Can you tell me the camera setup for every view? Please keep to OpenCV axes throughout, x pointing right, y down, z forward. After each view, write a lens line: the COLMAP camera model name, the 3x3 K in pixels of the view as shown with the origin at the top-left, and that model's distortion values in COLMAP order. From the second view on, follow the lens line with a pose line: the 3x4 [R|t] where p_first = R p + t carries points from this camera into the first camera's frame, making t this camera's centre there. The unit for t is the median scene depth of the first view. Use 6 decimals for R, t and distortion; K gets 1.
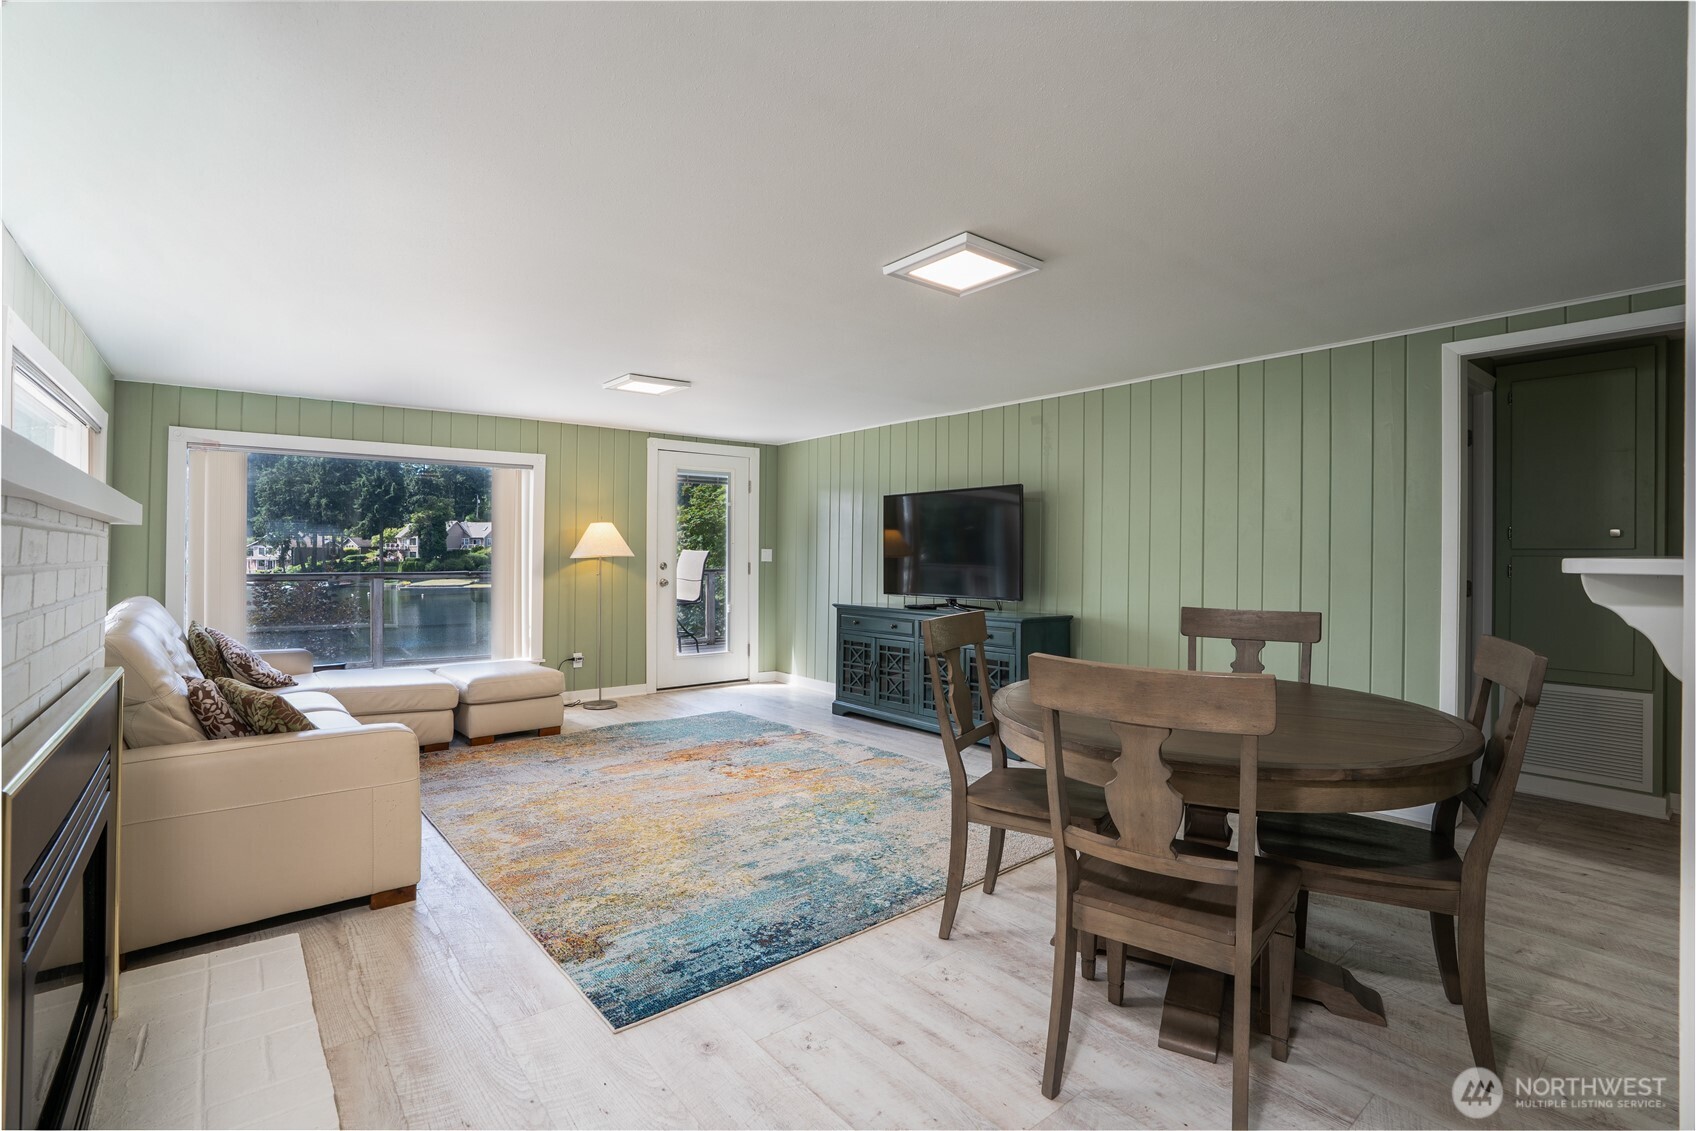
lens RADIAL K [[783.8, 0, 823.3], [0, 783.8, 550.2], [0, 0, 1]] dist [-0.050203, 0.012056]
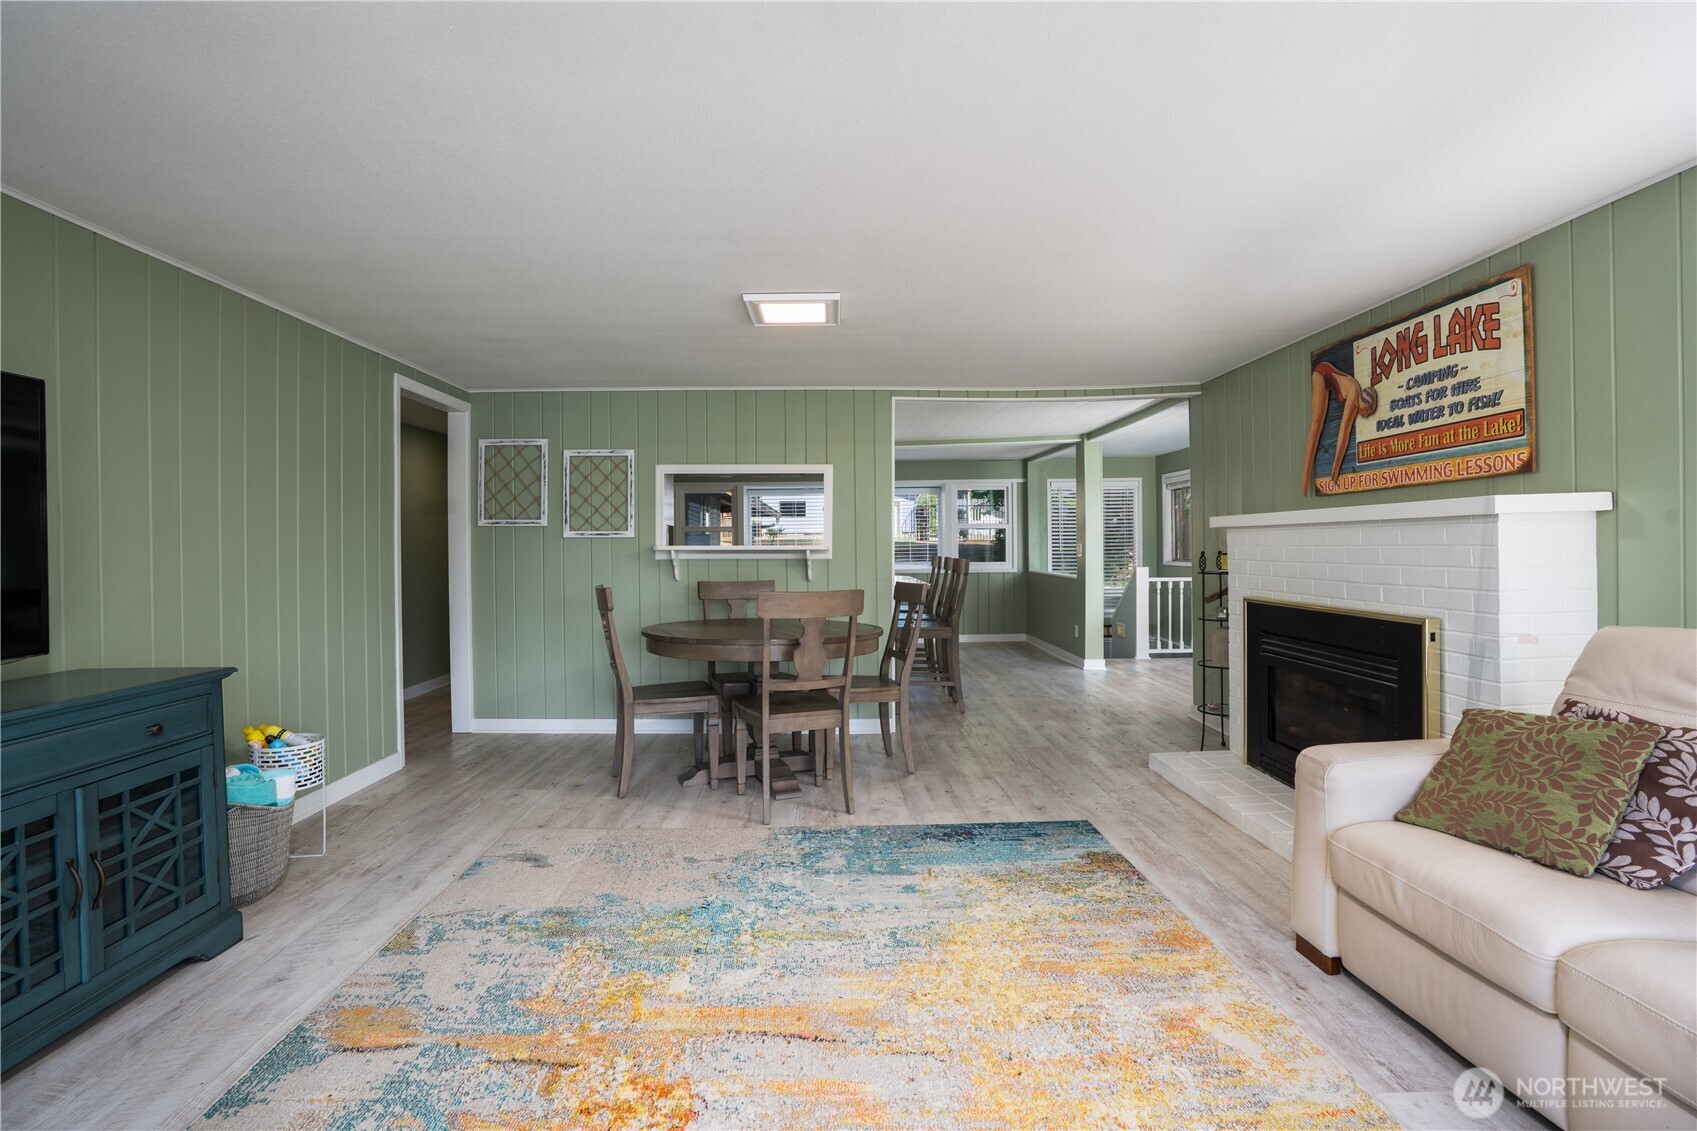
lens RADIAL K [[784.2, 0, 835.9], [0, 784.2, 554.2], [0, 0, 1]] dist [-0.050203, 0.012056]
pose [[-0.792864, -0.003559, 0.609388, -0.406600], [-0.000492, 0.999986, 0.005201, 0.009139], [-0.609398, 0.003824, -0.792855, 1.254312]]
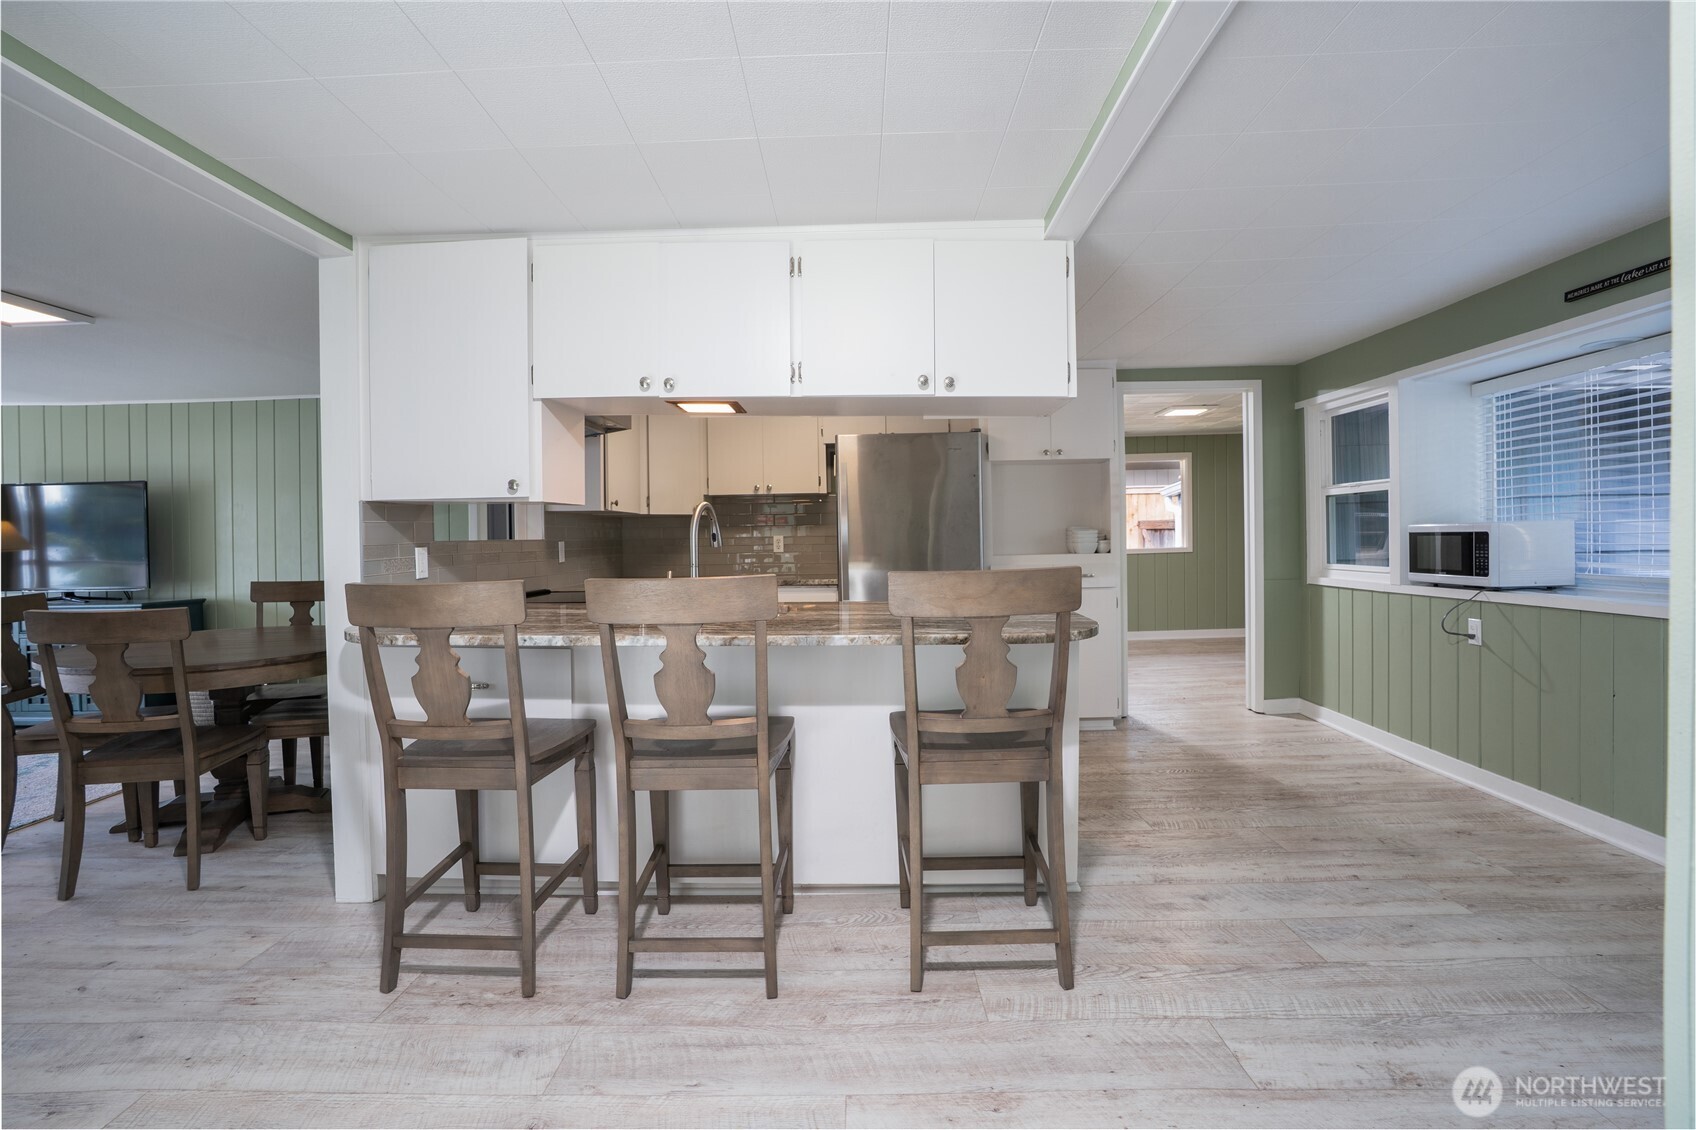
lens RADIAL K [[783.8, 0, 850.6], [0, 783.8, 538.3], [0, 0, 1]] dist [-0.050203, 0.012056]
pose [[0.624050, -0.016630, 0.781207, 0.050004], [0.014285, 0.999849, 0.009872, -0.001095], [-0.781254, 0.004999, 0.624194, -0.484504]]
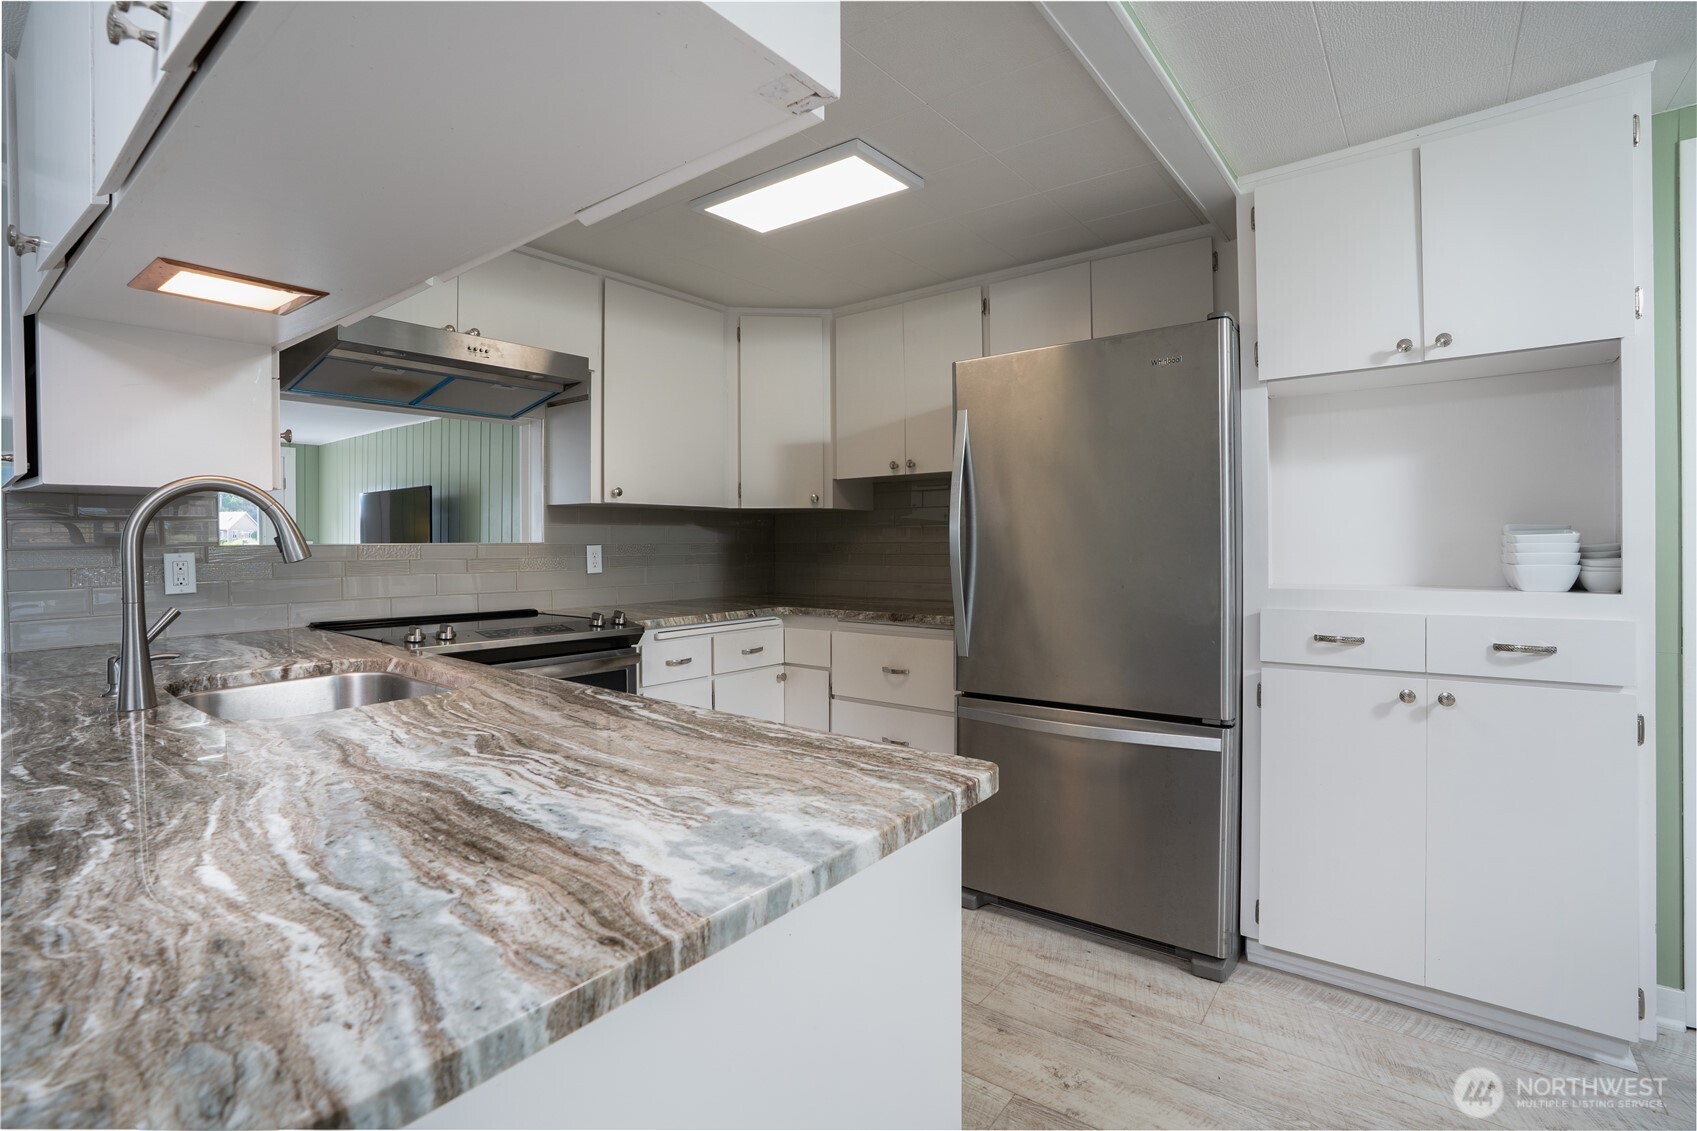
lens RADIAL K [[784.2, 0, 838.3], [0, 784.2, 555.5], [0, 0, 1]] dist [-0.050203, 0.012056]
pose [[0.968494, -0.015389, 0.248563, 0.661987], [0.009690, 0.999662, 0.024135, 0.001782], [-0.248850, -0.020967, 0.968315, -0.362187]]
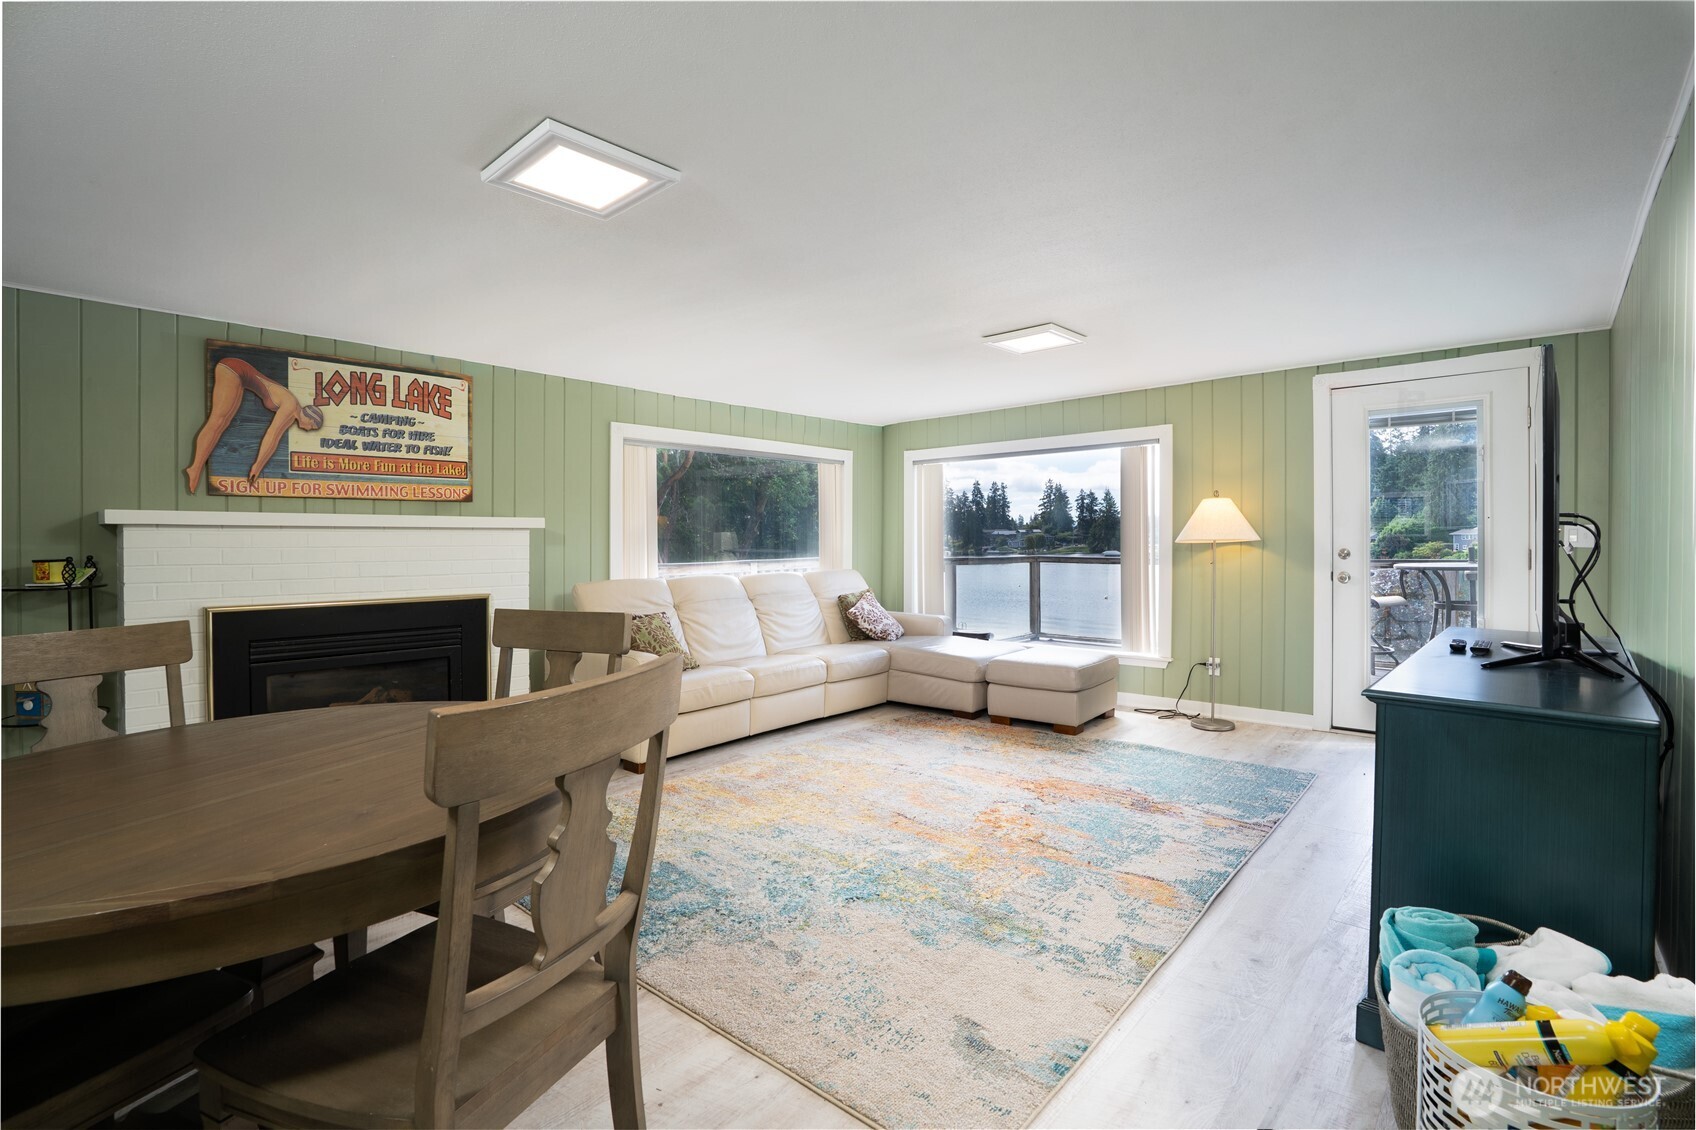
lens RADIAL K [[783.8, 0, 845.8], [0, 783.8, 536.7], [0, 0, 1]] dist [-0.050203, 0.012056]
pose [[0.166645, -0.013667, -0.985922, 0.650799], [0.015012, 0.999823, -0.011323, 0.011226], [0.985903, -0.012913, 0.166821, 0.728960]]
